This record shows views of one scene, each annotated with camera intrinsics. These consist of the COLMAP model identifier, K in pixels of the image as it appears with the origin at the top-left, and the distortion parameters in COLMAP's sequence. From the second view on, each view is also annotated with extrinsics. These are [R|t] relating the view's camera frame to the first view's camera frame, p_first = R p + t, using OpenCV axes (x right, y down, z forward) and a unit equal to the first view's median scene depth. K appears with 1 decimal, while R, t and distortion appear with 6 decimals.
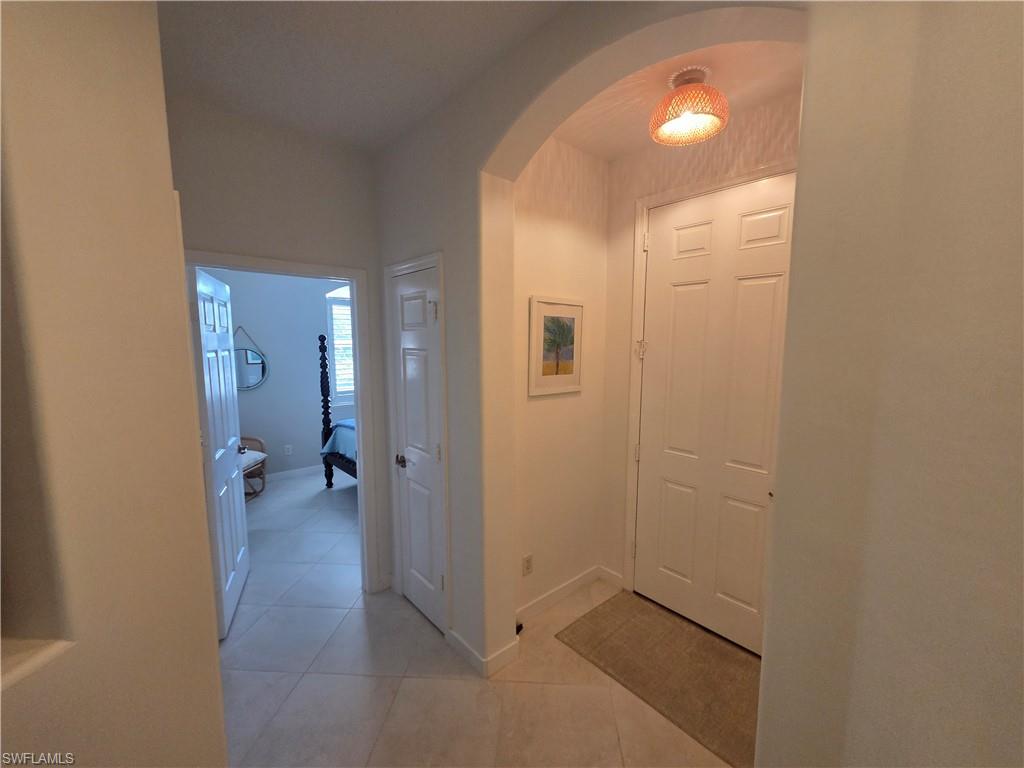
lens RADIAL K [[420.7, 0, 512.8], [0, 420.7, 380.2], [0, 0, 1]] dist [0.006419, -0.000471]
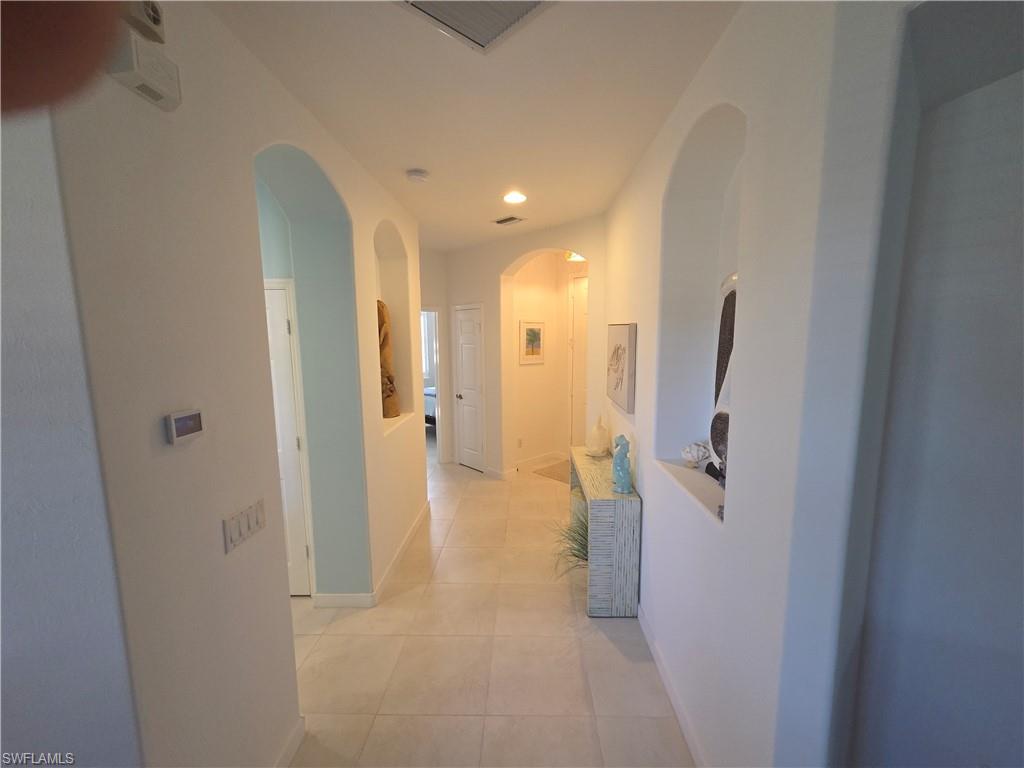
lens RADIAL K [[420.7, 0, 510.5], [0, 420.7, 389.0], [0, 0, 1]] dist [0.006419, -0.000471]
pose [[0.999610, -0.011521, 0.025434, -0.066168], [0.011106, 0.999804, 0.016376, 0.127450], [-0.025618, -0.016087, 0.999542, -1.181252]]
